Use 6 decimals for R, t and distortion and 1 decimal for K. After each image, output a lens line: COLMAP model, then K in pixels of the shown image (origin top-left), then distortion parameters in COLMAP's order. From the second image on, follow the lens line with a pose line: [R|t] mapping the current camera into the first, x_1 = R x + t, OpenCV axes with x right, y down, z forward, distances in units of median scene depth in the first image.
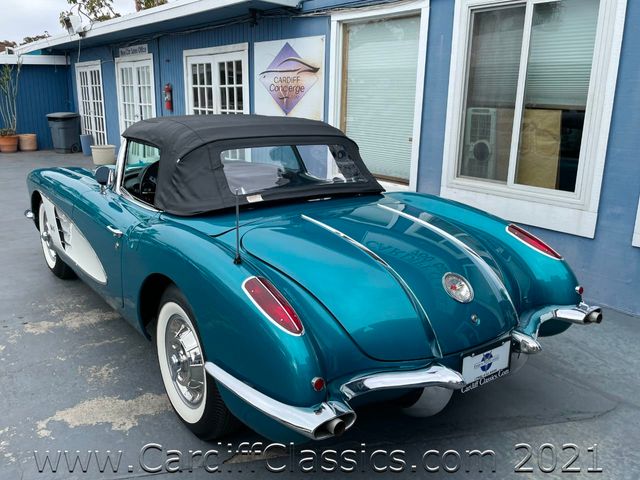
lens RADIAL K [[553.2, 0, 320.0], [0, 553.2, 240.0], [0, 0, 1]] dist [0.089929, -0.154641]
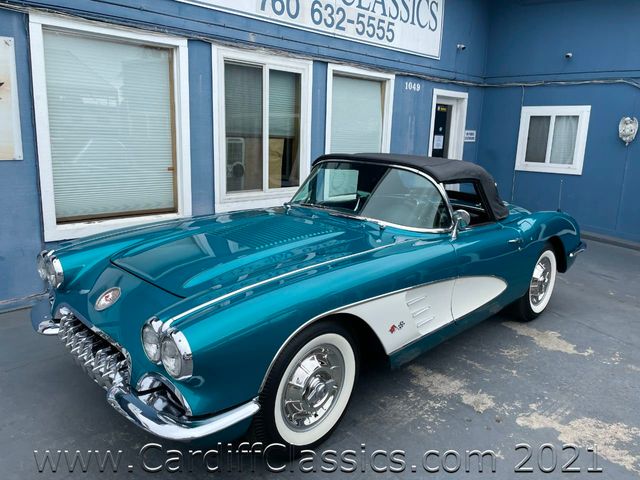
lens RADIAL K [[492.9, 0, 320.0], [0, 492.9, 240.0], [0, 0, 1]] dist [0.079148, -0.139174]
pose [[-0.151105, -0.237131, 0.959654, -0.712817], [0.210196, 0.940893, 0.265592, -0.217645], [-0.965912, 0.241847, -0.092330, 0.763257]]
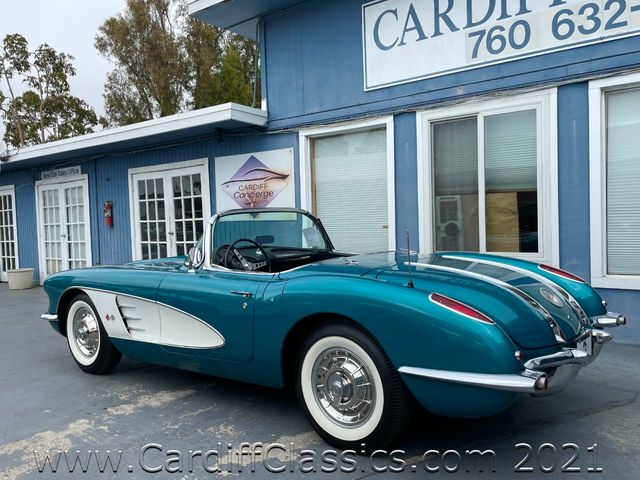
lens RADIAL K [[553.2, 0, 320.0], [0, 553.2, 240.0], [0, 0, 1]] dist [0.089929, -0.154641]
pose [[0.968712, -0.060487, 0.240702, -0.229801], [0.110001, 0.974024, -0.197933, 0.058022], [-0.222477, 0.218218, 0.950202, -0.074909]]
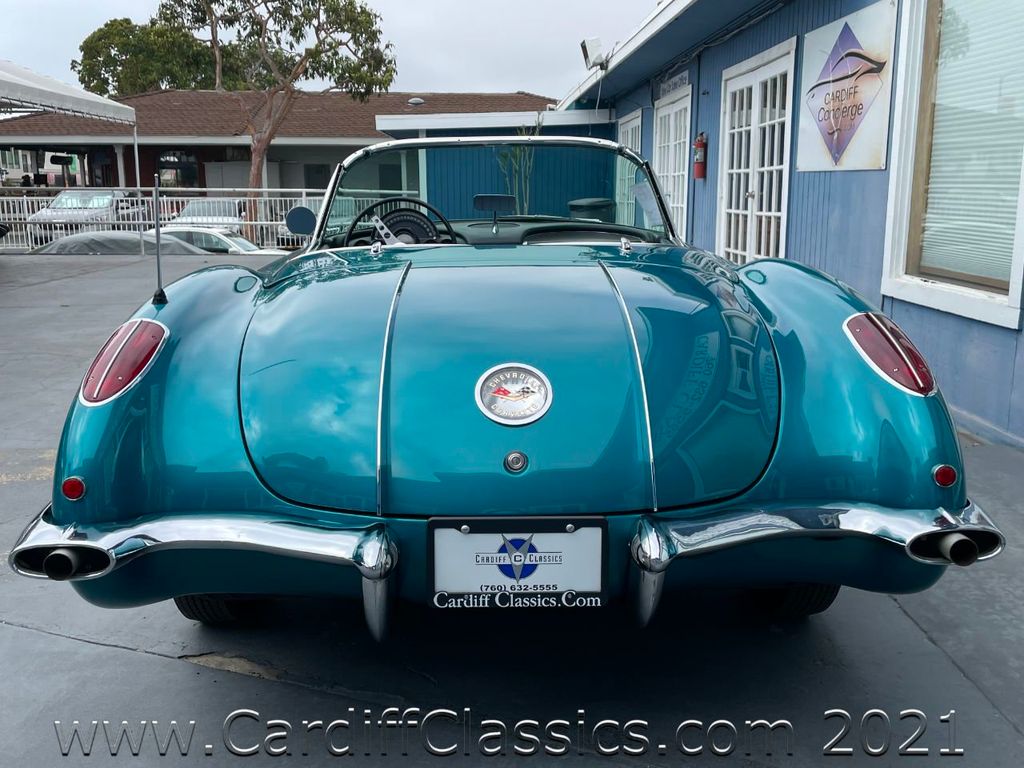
lens RADIAL K [[981.7, 0, 512.0], [0, 981.7, 384.0], [0, 0, 1]] dist [0.044232, -0.015130]
pose [[0.819907, 0.092197, -0.565024, 0.258769], [-0.125729, 0.991851, -0.020600, 0.034788], [0.558521, 0.087930, 0.824817, 0.121277]]
